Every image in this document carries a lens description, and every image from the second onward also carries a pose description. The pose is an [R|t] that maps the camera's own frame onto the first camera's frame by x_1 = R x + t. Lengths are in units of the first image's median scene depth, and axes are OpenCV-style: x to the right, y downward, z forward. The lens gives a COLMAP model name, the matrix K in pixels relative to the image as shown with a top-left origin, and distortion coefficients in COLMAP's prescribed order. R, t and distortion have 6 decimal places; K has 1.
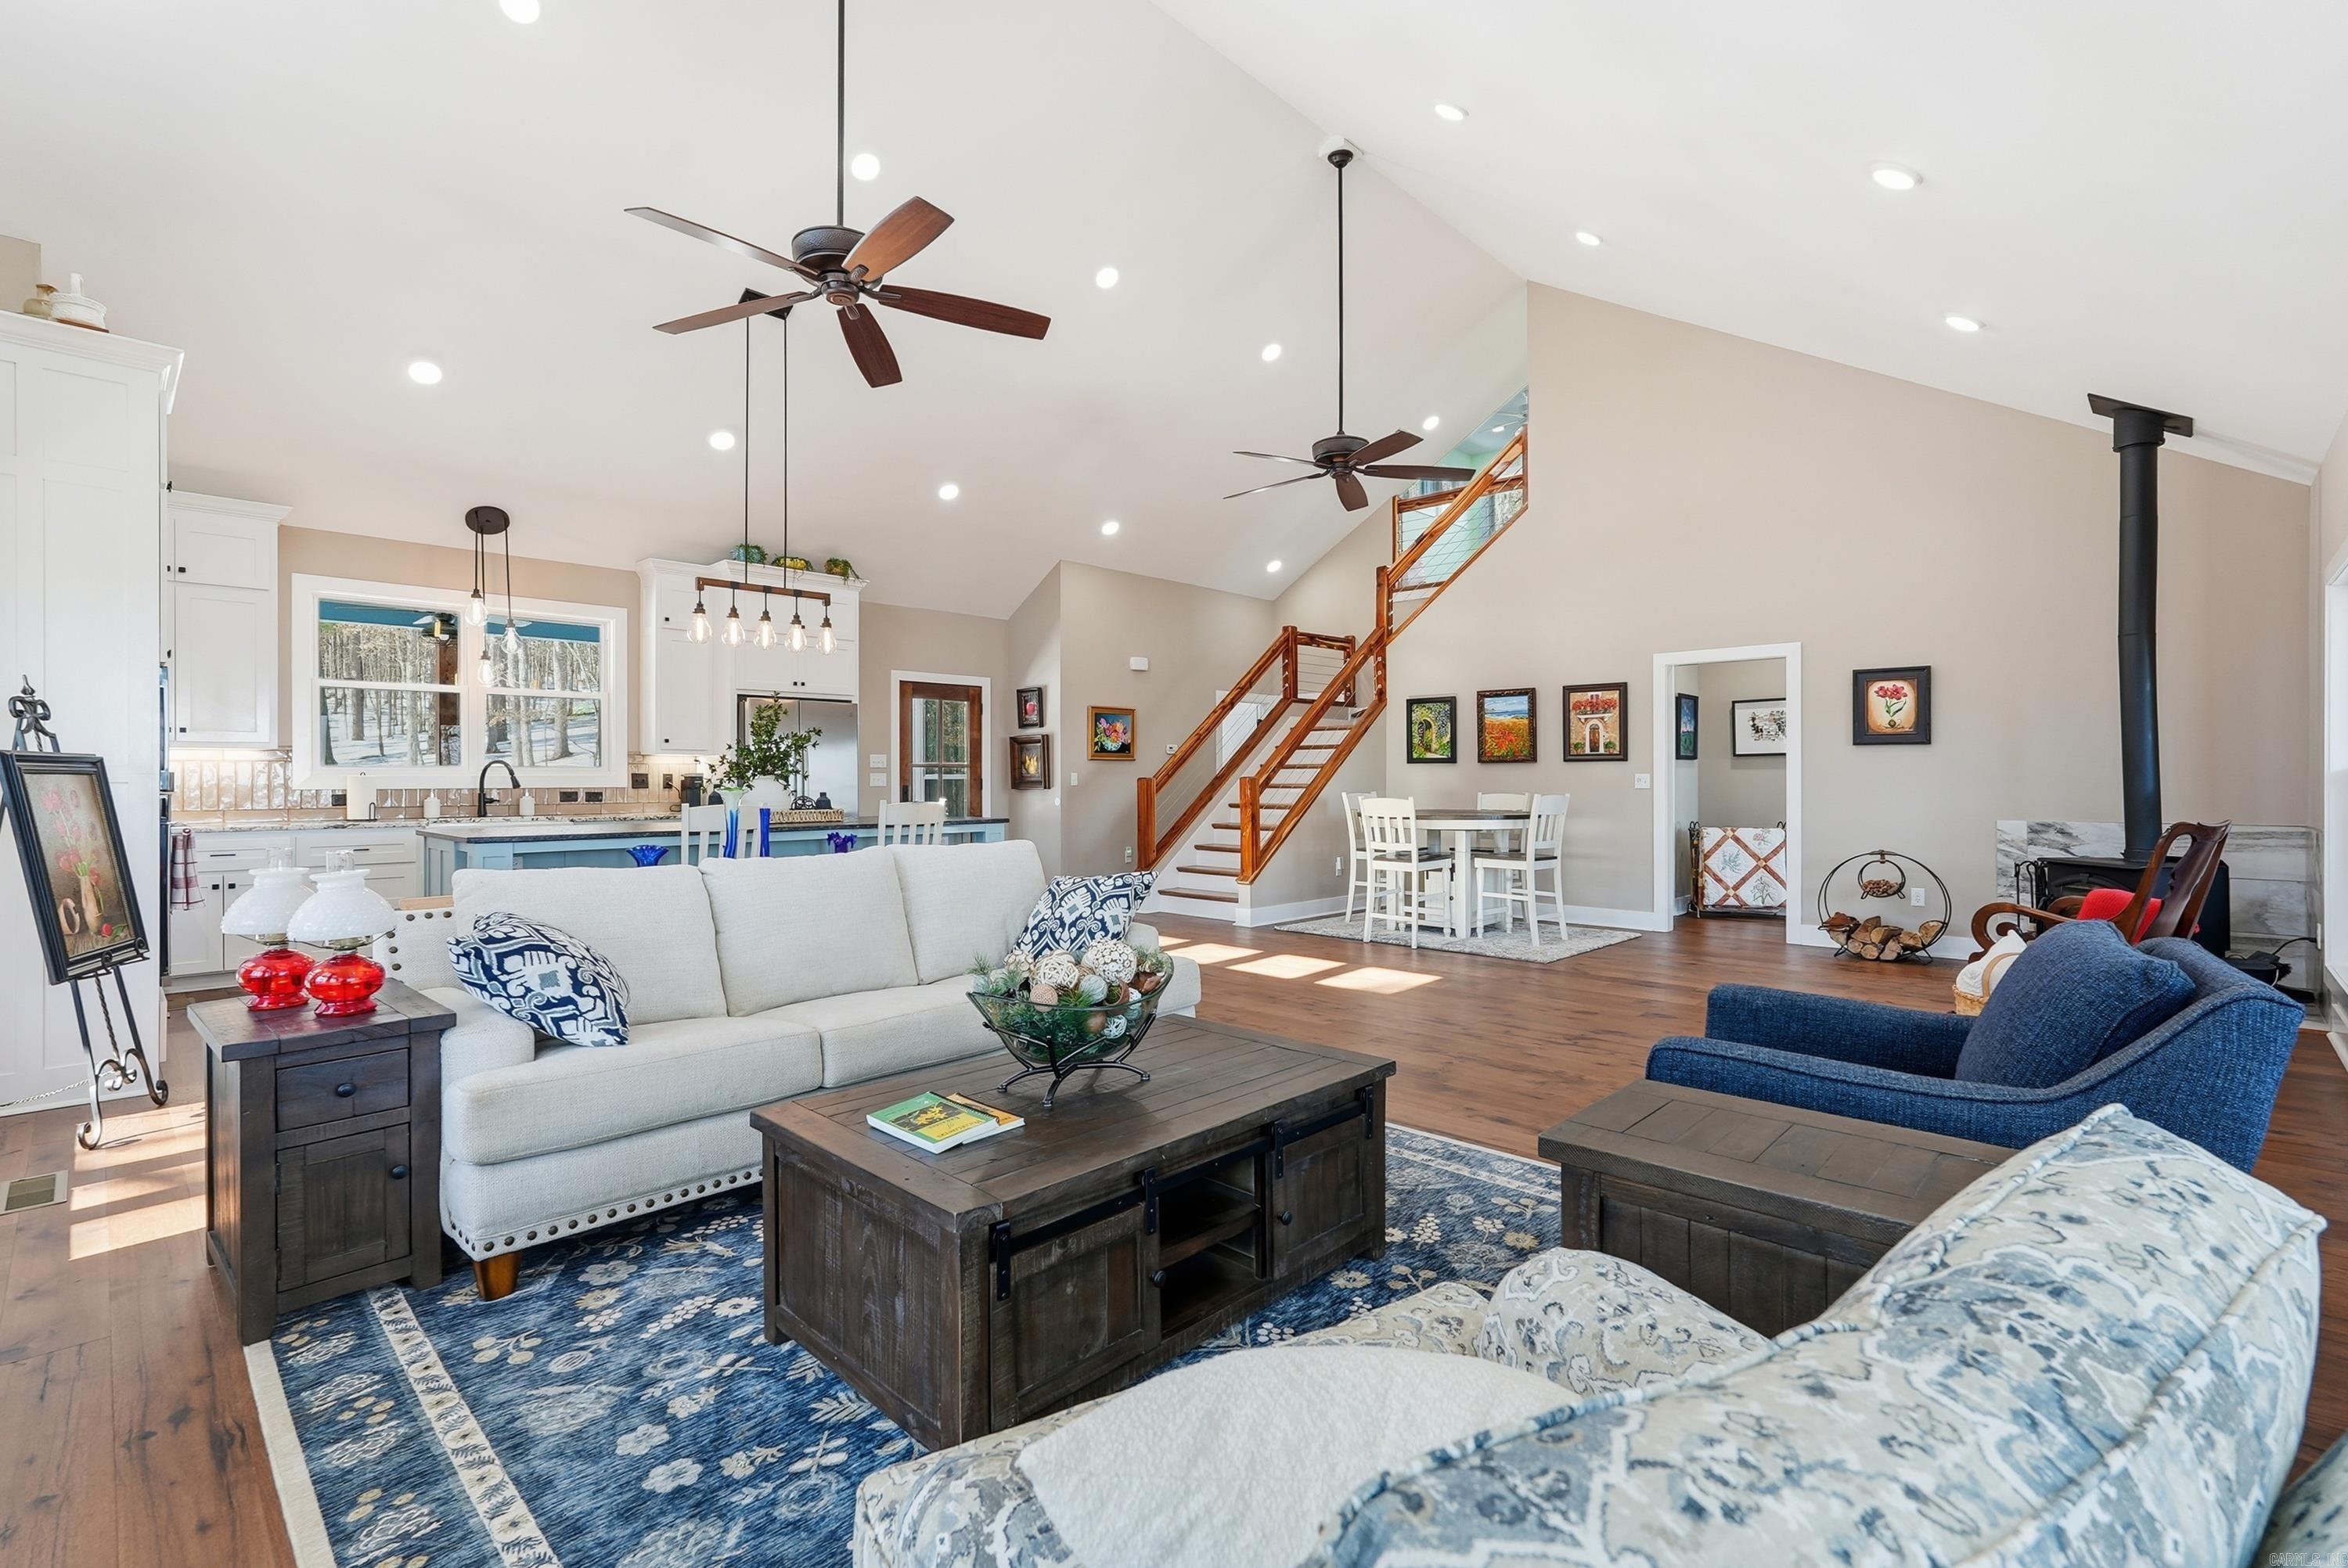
lens RADIAL K [[1057.9, 0, 1176.6], [0, 1057.9, 781.5], [0, 0, 1]] dist [-0.009515, 0.002504]
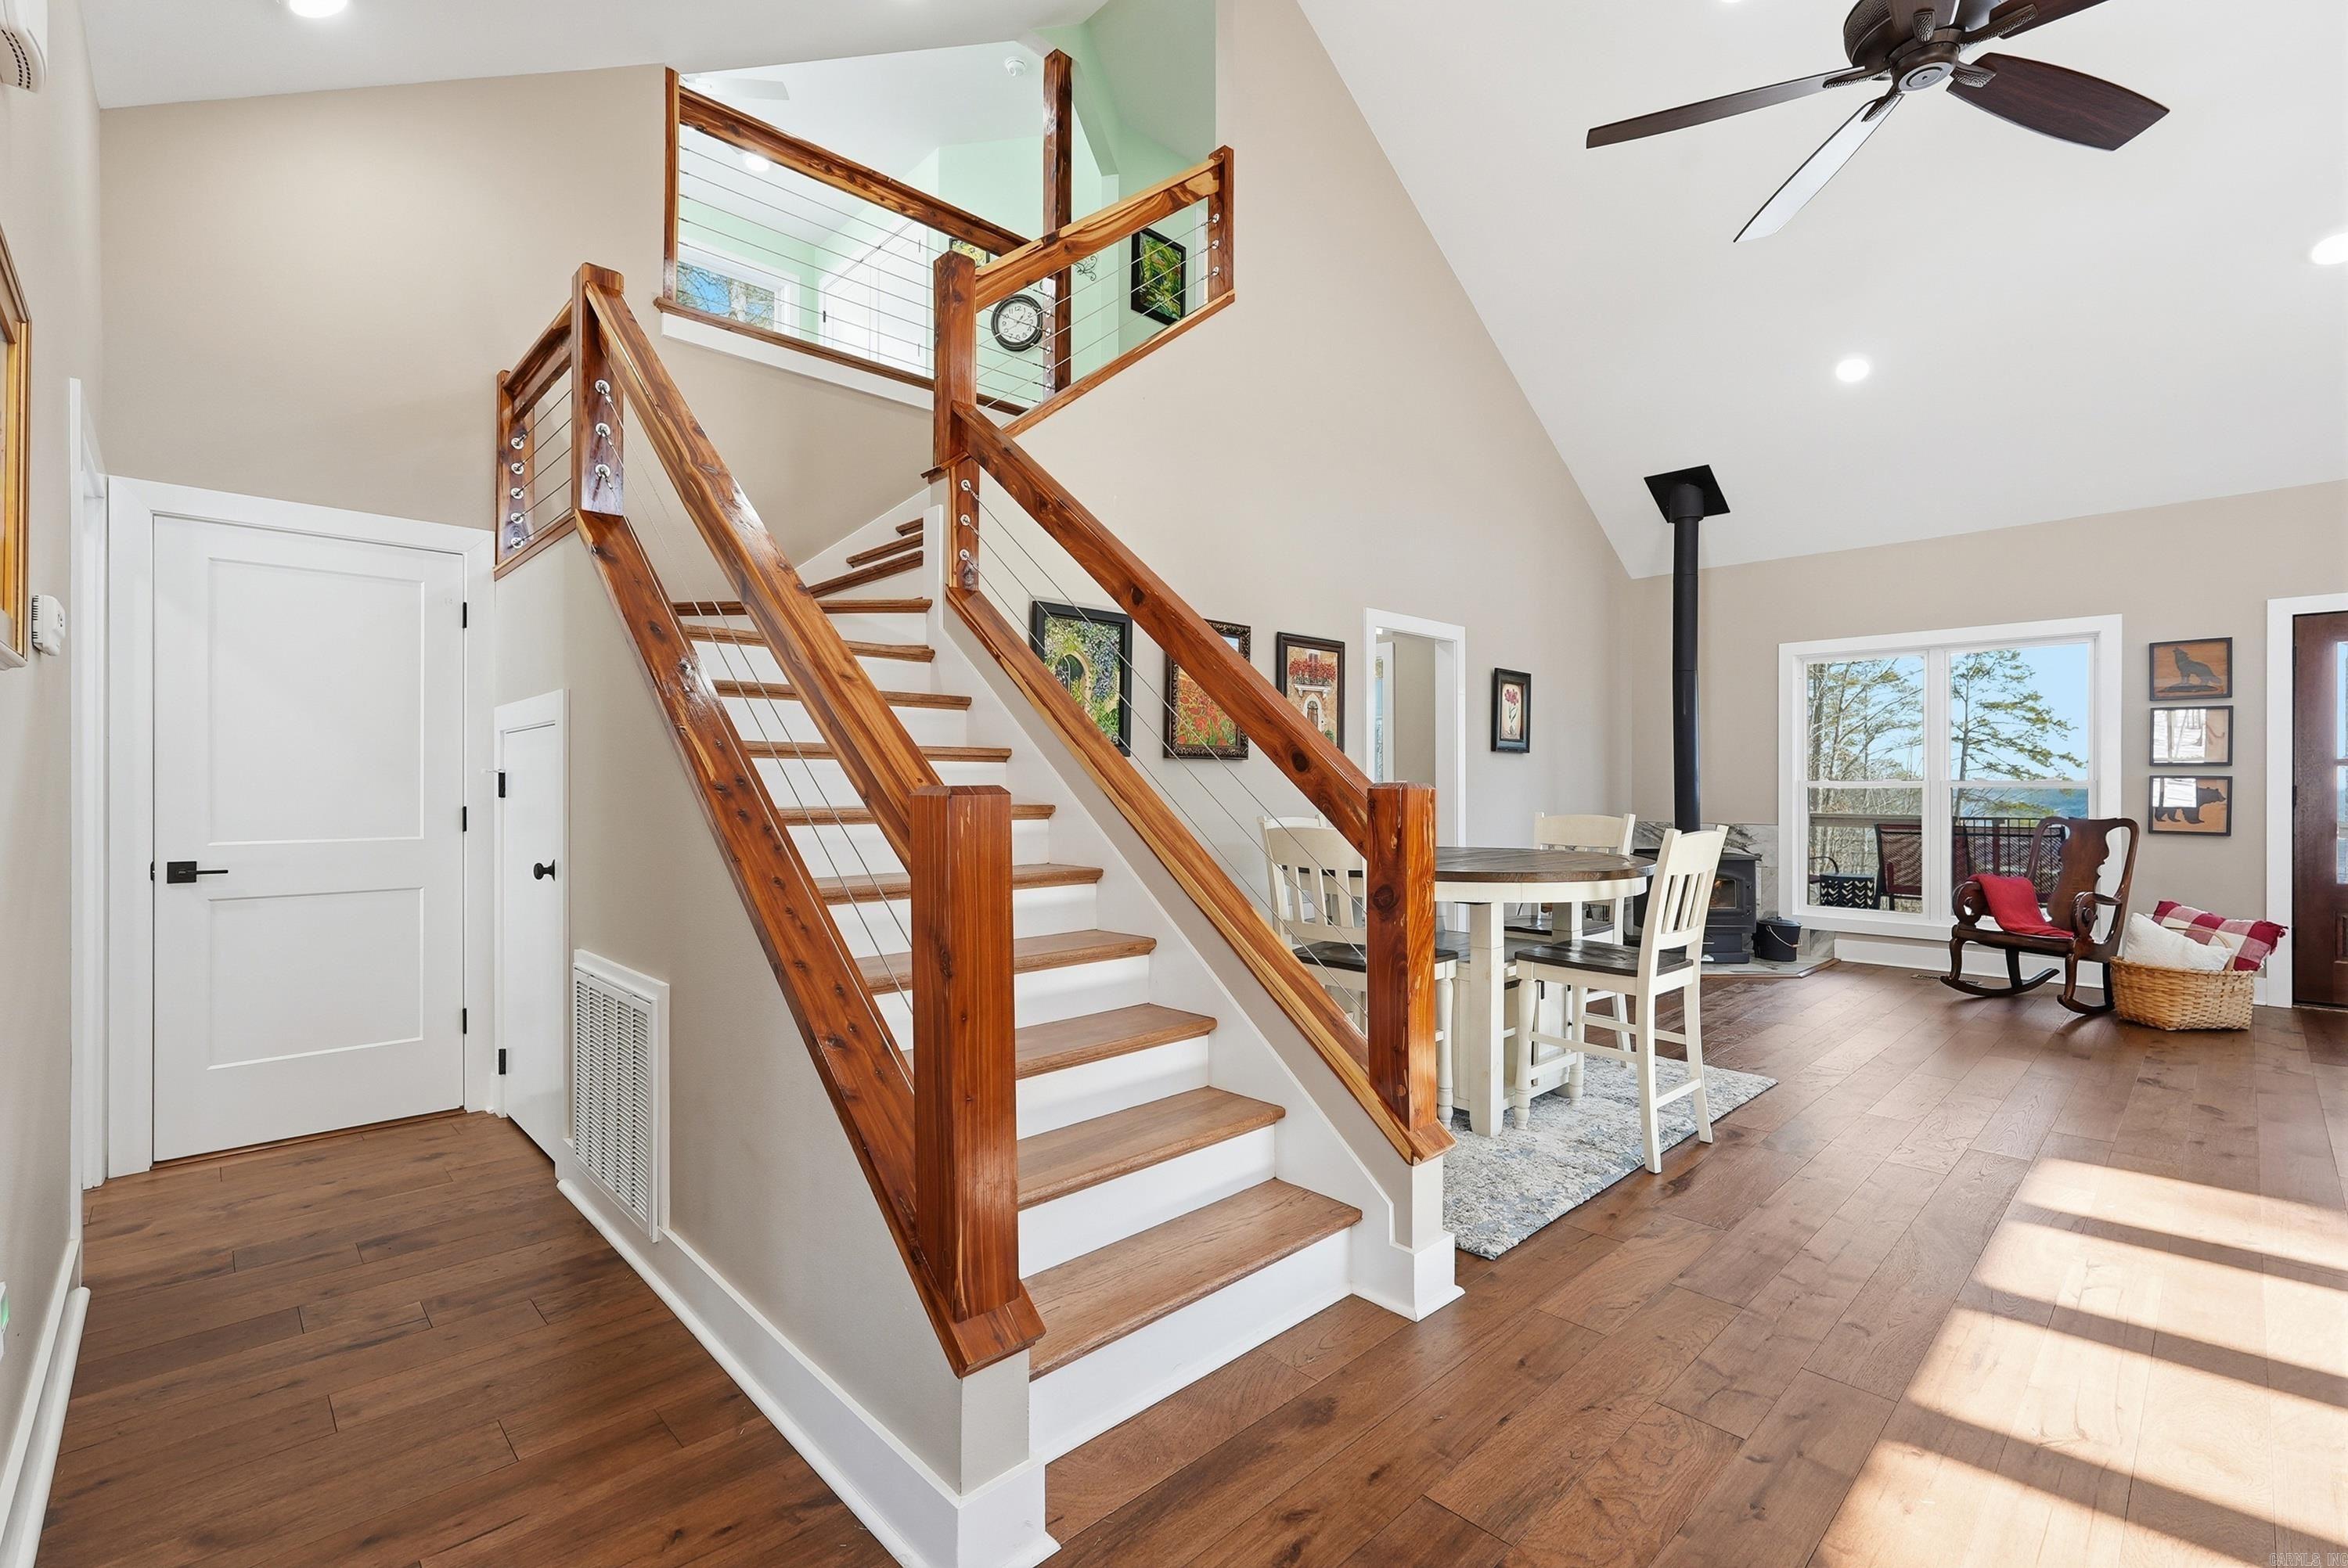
lens RADIAL K [[1057.9, 0, 1175.1], [0, 1057.9, 783.9], [0, 0, 1]] dist [-0.009515, 0.002504]
pose [[0.038465, 0.001015, 0.999259, -0.243122], [0.000312, 0.999999, -0.001028, -0.004087], [-0.999260, 0.000352, 0.038465, 1.072360]]
